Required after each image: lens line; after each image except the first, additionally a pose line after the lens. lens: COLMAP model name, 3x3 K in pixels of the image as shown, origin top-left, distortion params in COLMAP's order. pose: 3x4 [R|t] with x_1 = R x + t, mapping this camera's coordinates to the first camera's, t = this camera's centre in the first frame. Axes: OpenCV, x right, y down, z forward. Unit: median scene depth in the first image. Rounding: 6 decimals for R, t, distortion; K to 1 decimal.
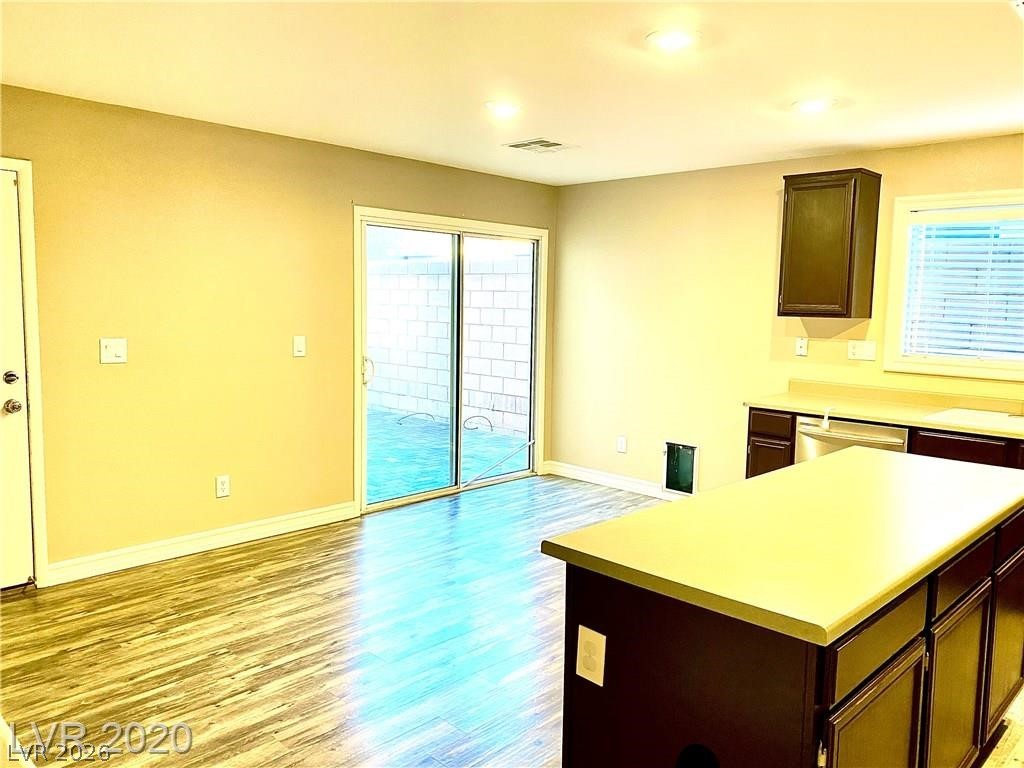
lens RADIAL K [[783.6, 0, 512.0], [0, 783.6, 384.0], [0, 0, 1]] dist [0.011733, 0.002531]
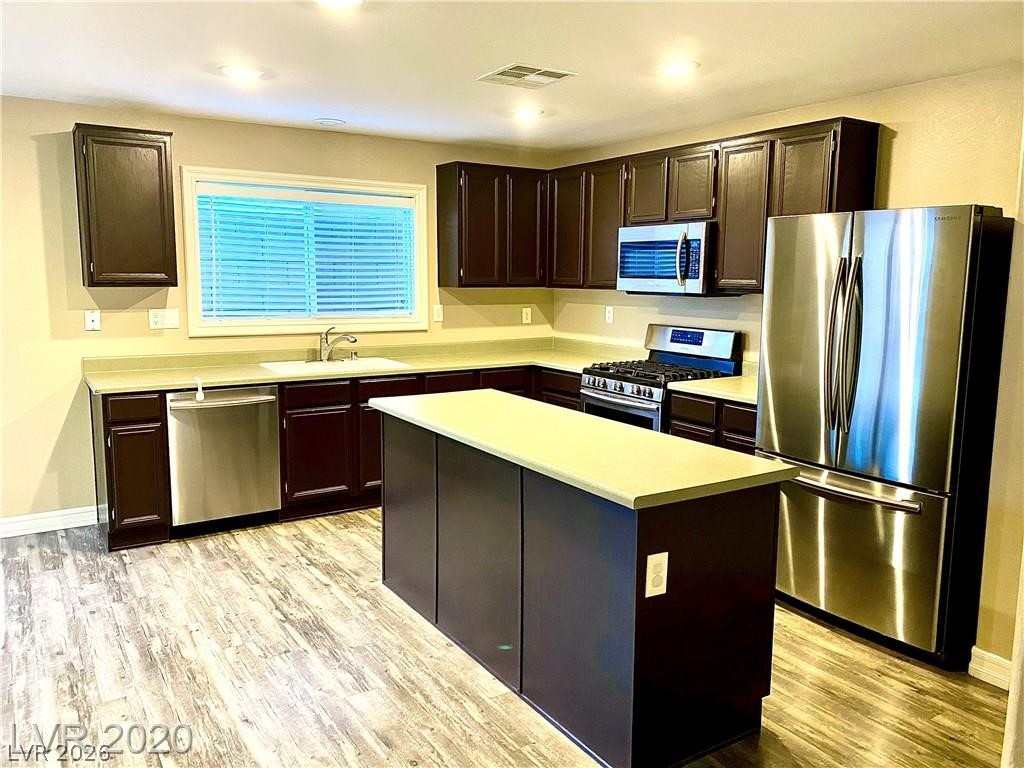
lens RADIAL K [[783.6, 0, 512.0], [0, 783.6, 384.0], [0, 0, 1]] dist [0.011733, 0.002531]
pose [[0.215676, -0.151820, 0.964590, -0.442157], [0.100717, 0.986029, 0.132675, -0.052105], [-0.971257, 0.068536, 0.227954, 0.382037]]
